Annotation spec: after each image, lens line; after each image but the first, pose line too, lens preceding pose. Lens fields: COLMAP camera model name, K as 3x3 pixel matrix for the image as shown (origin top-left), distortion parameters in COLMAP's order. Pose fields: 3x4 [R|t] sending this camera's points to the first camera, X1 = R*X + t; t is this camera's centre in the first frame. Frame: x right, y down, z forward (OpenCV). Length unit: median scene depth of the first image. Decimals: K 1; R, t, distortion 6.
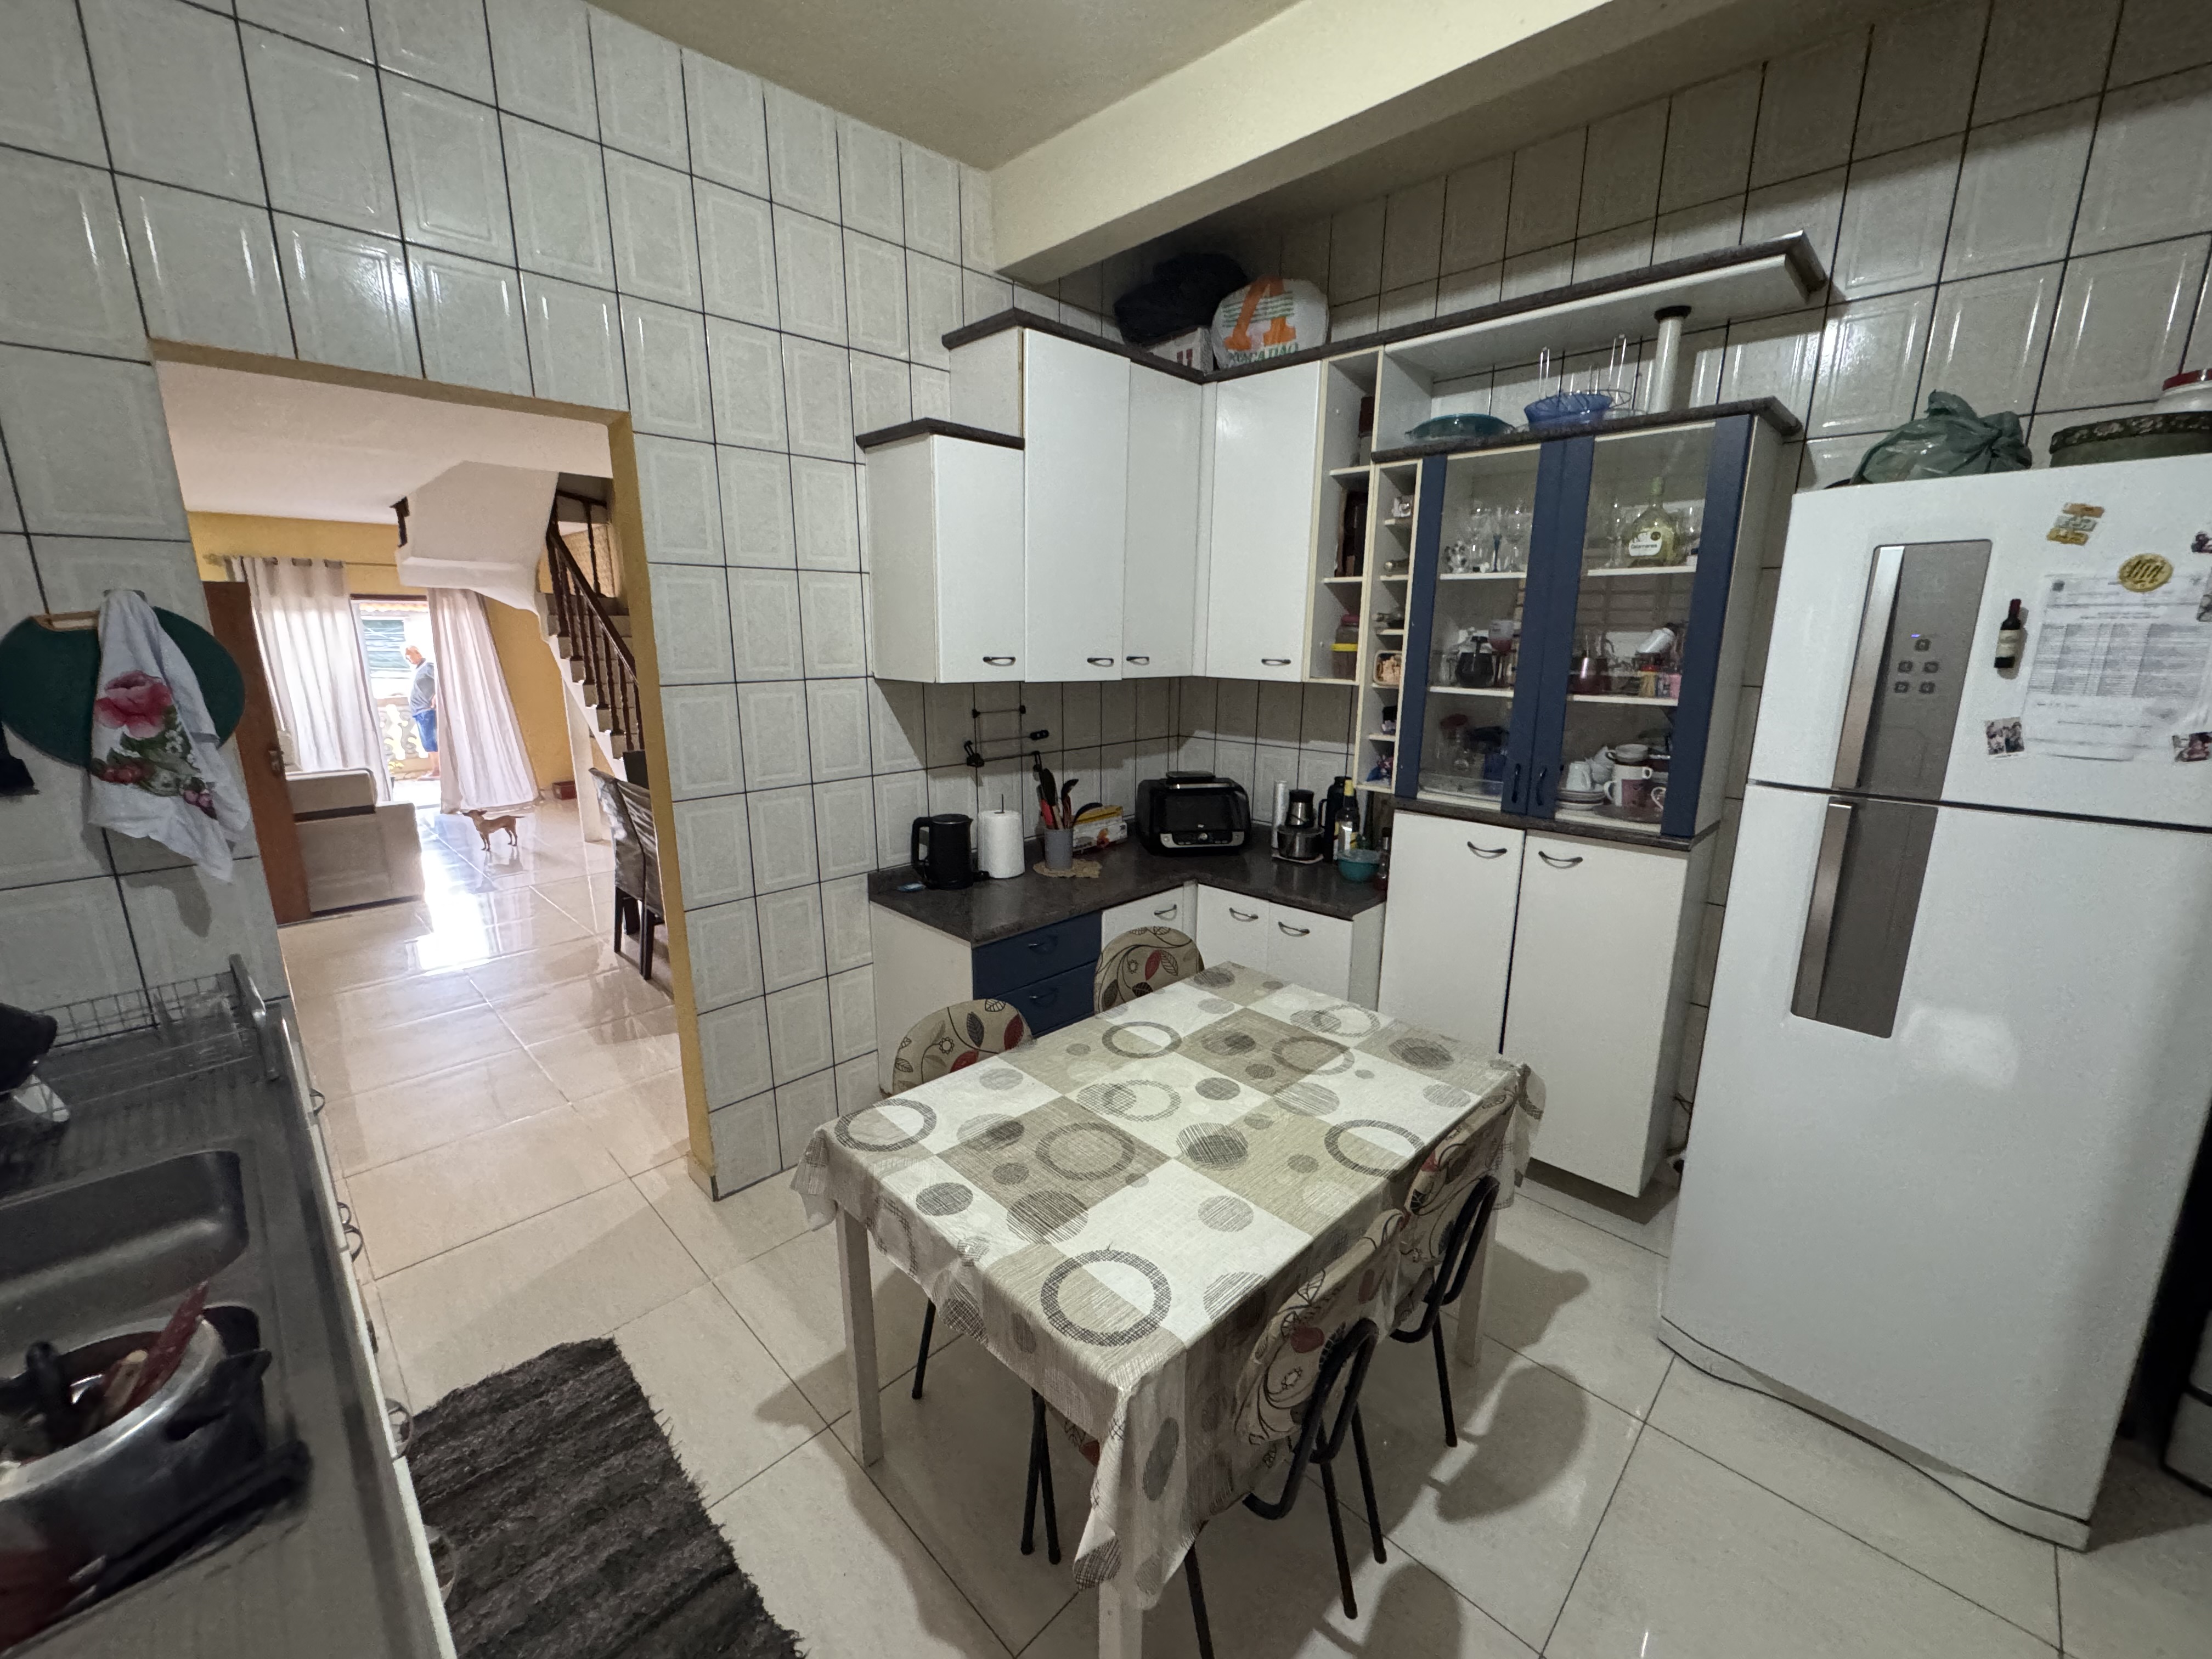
lens RADIAL K [[882.1, 0, 1109.2], [0, 882.1, 833.4], [0, 0, 1]] dist [-0.003935, -0.000446]
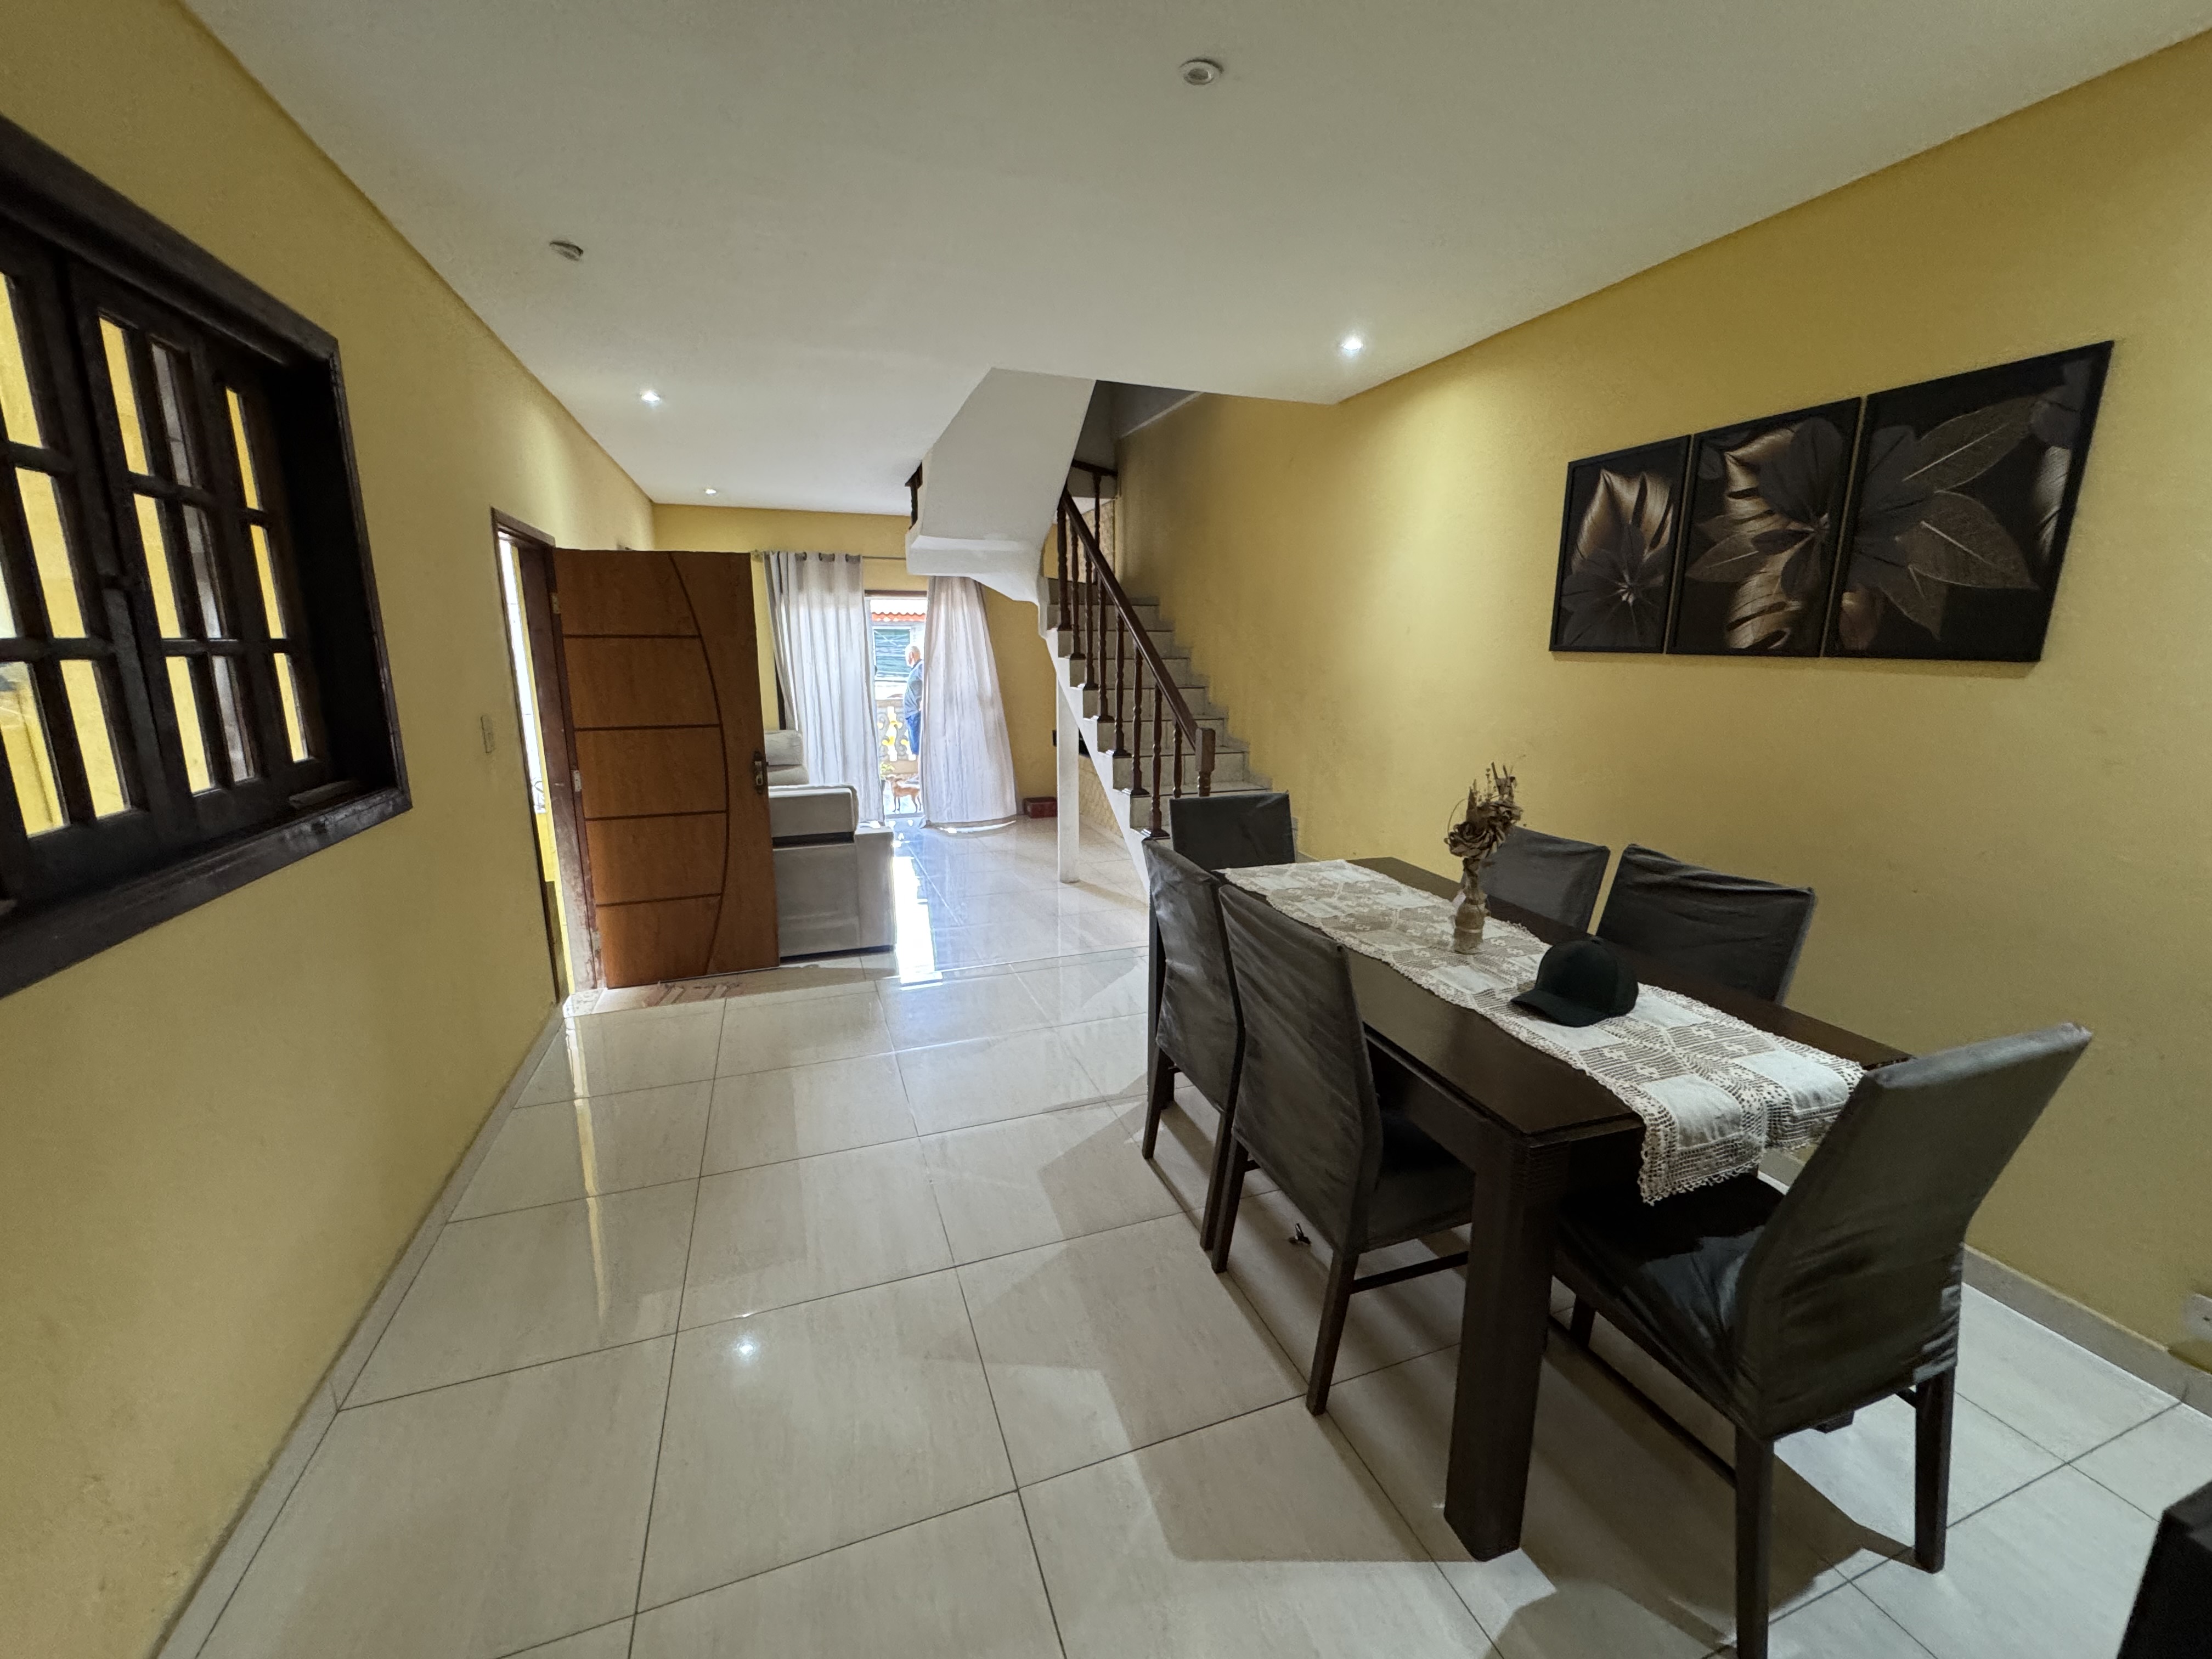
lens RADIAL K [[882.1, 0, 1110.7], [0, 882.1, 832.1], [0, 0, 1]] dist [-0.003935, -0.000446]
pose [[0.903079, 0.089765, -0.419988, -0.205662], [-0.097177, 0.995260, 0.003763, -0.042308], [0.418335, 0.037415, 0.907522, 0.265524]]
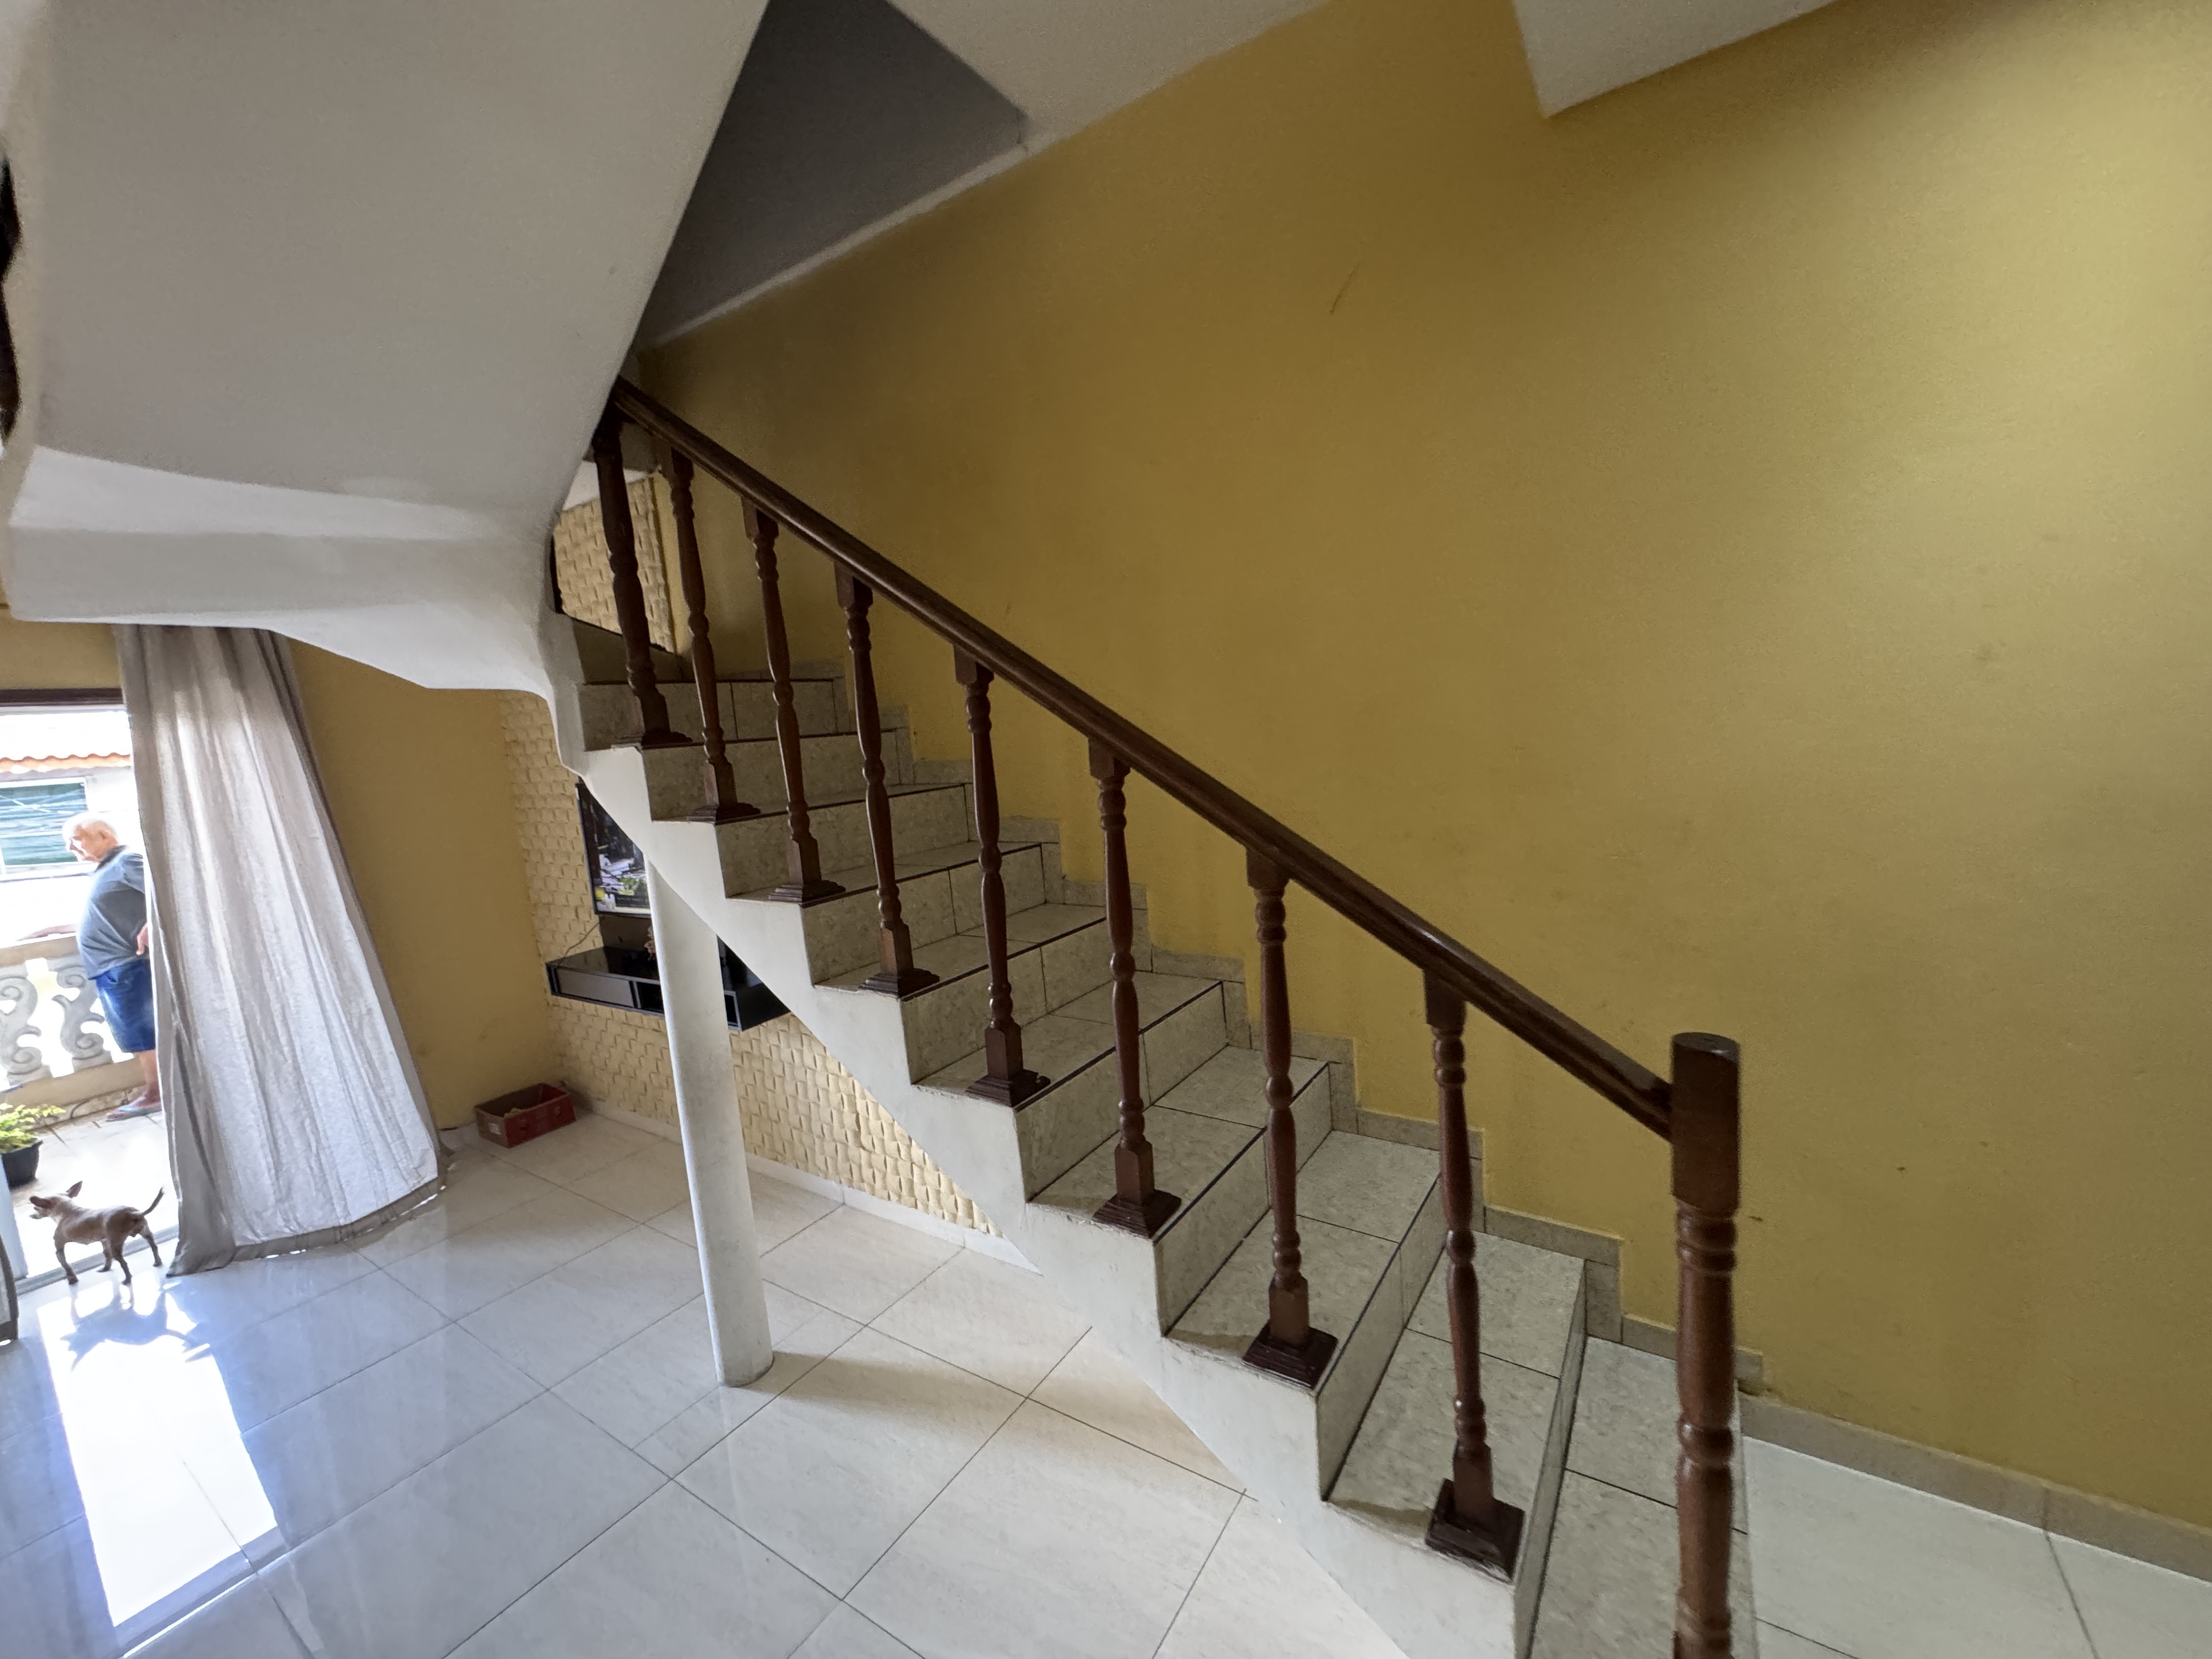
lens RADIAL K [[882.1, 0, 1109.2], [0, 882.1, 823.6], [0, 0, 1]] dist [-0.003935, -0.000446]
pose [[0.976861, -0.105977, 0.185770, -0.485439], [0.125931, 0.987077, -0.099099, -0.137372], [-0.172867, 0.120200, 0.977583, 0.627666]]
